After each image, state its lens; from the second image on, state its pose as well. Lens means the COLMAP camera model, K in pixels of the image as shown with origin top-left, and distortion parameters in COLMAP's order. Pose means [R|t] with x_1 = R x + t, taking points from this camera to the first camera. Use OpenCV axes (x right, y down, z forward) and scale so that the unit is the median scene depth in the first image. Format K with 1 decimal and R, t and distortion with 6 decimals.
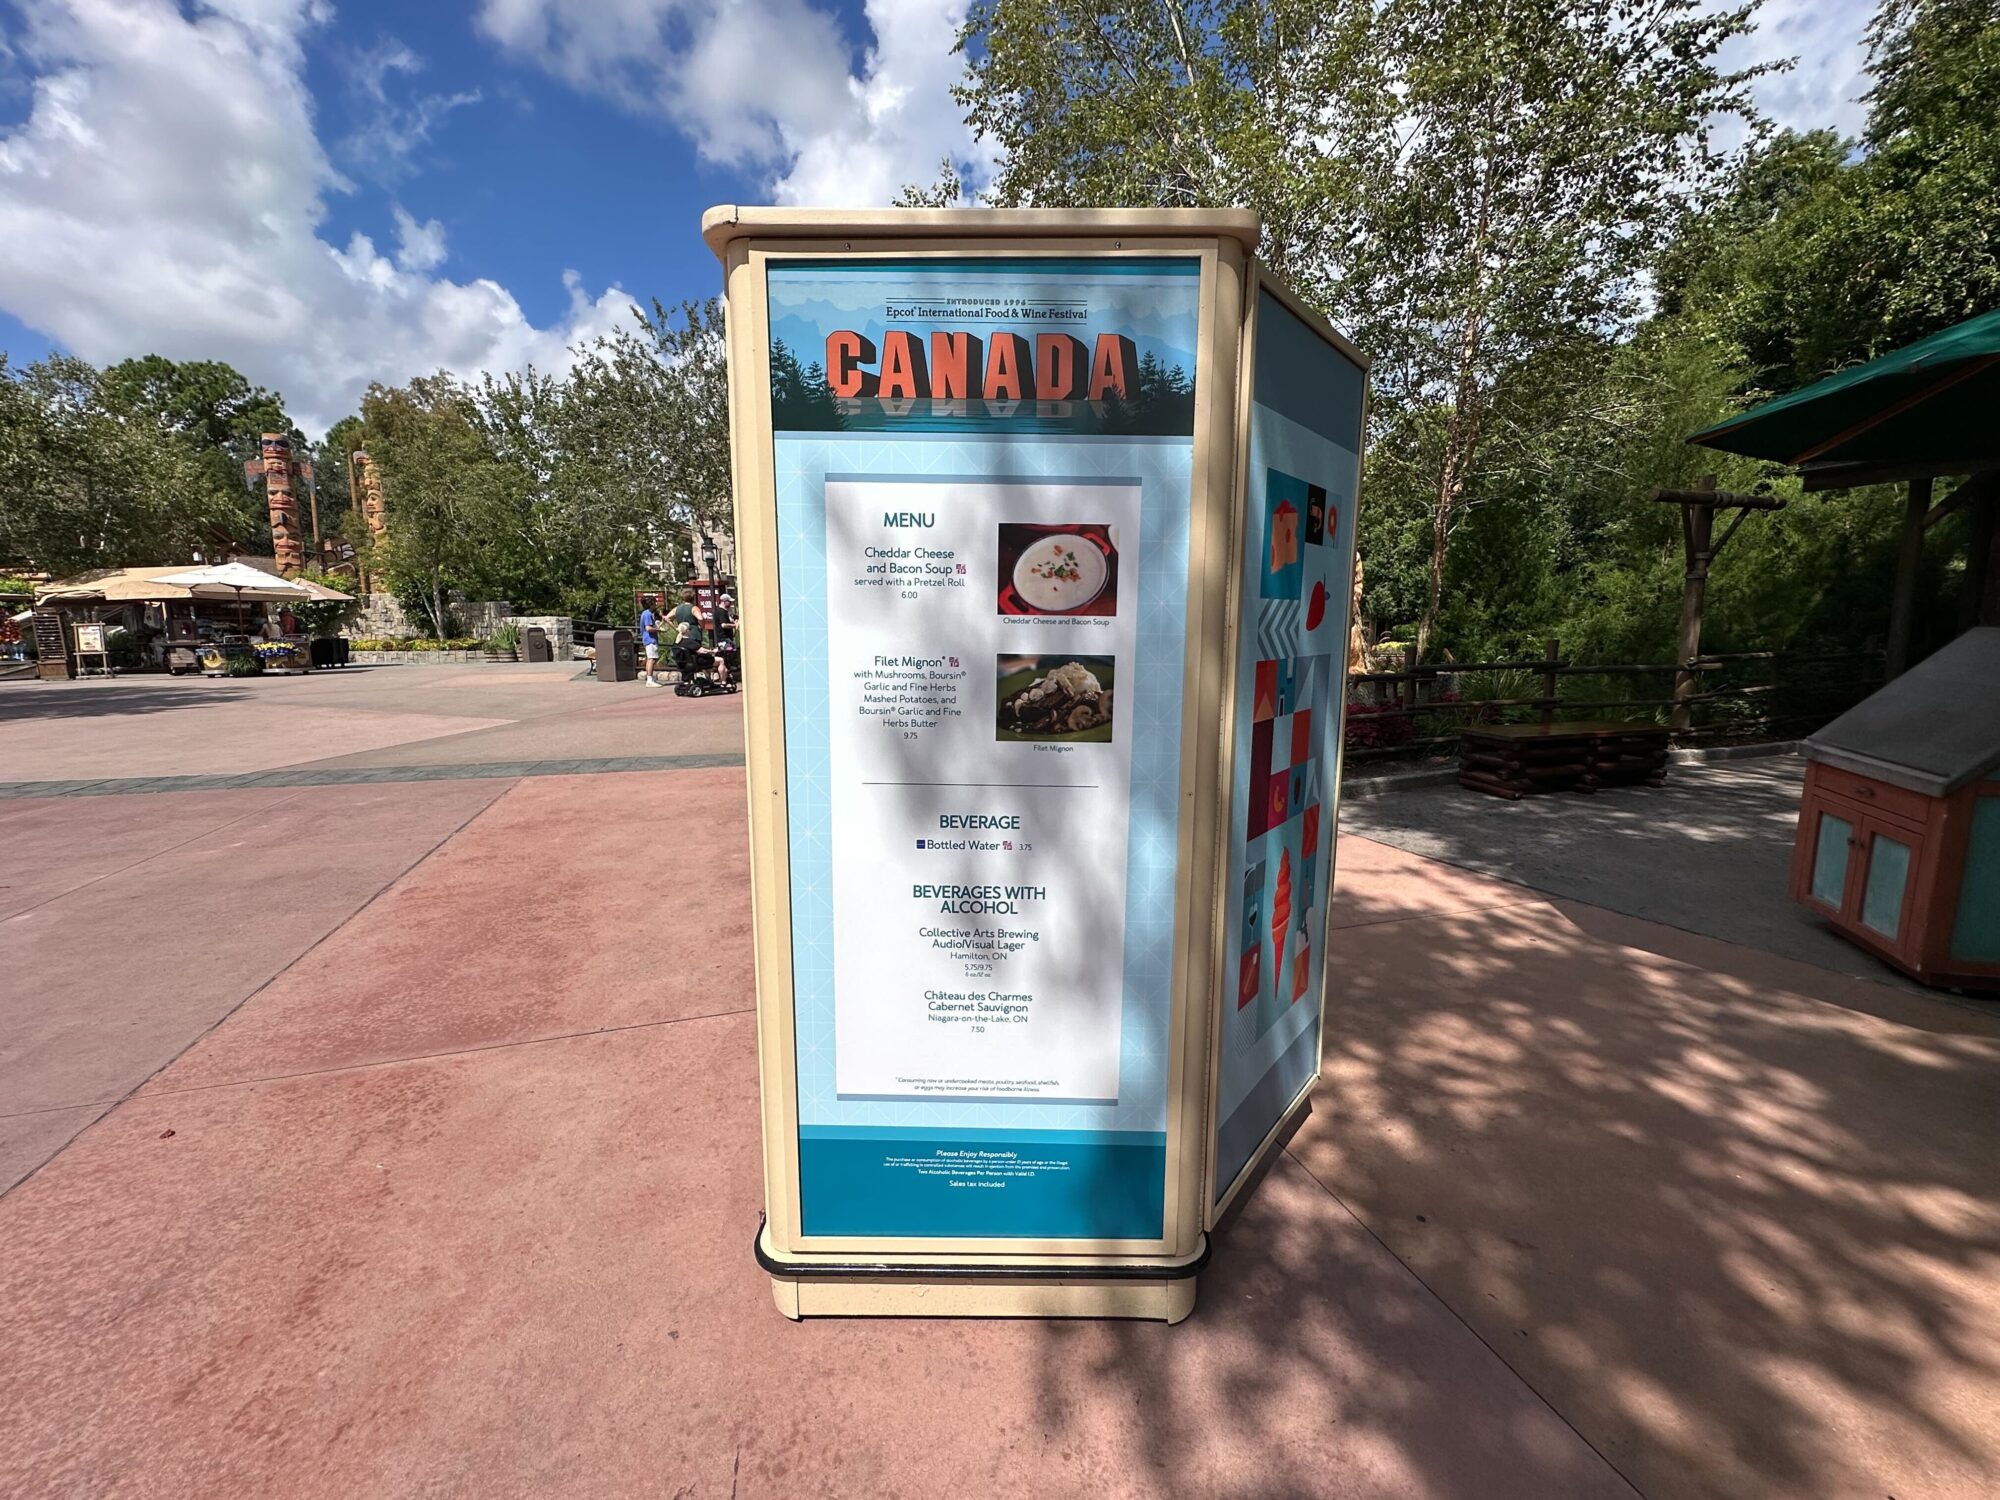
lens RADIAL K [[844.6, 0, 996.3], [0, 844.6, 751.6], [0, 0, 1]] dist [-0.002039, 0.000080]
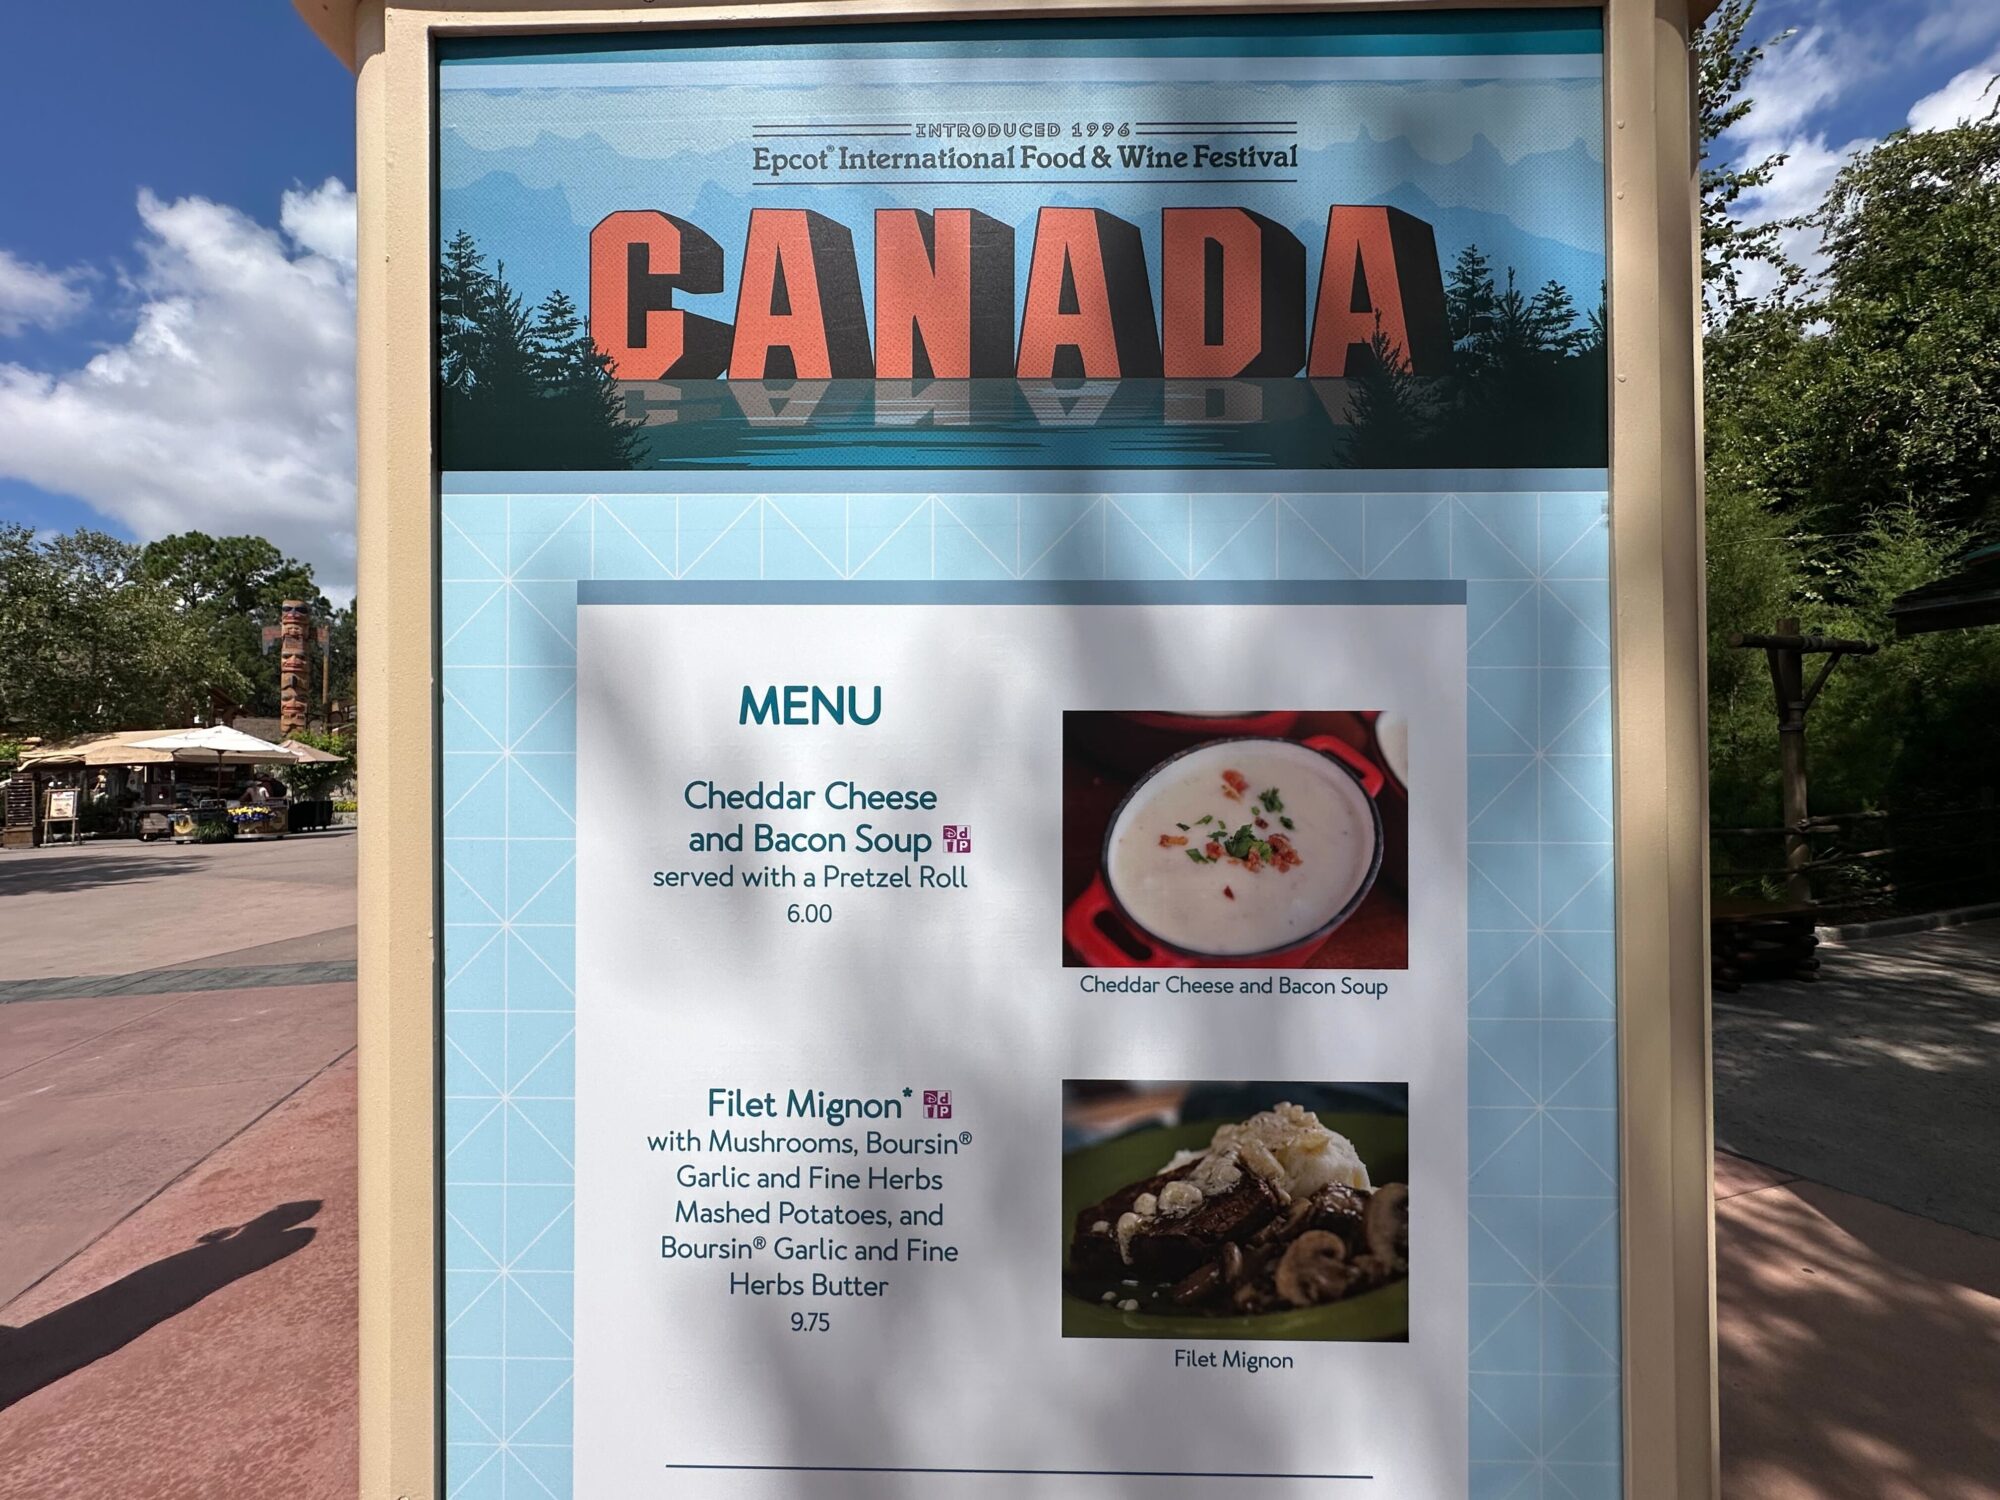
lens RADIAL K [[805.2, 0, 987.9], [0, 805.2, 751.1], [0, 0, 1]] dist [-0.003306, -0.000667]
pose [[0.999872, -0.010758, -0.011811, -0.005698], [0.008592, 0.985384, -0.170129, -0.045108], [0.013468, 0.170005, 0.985351, 0.153646]]
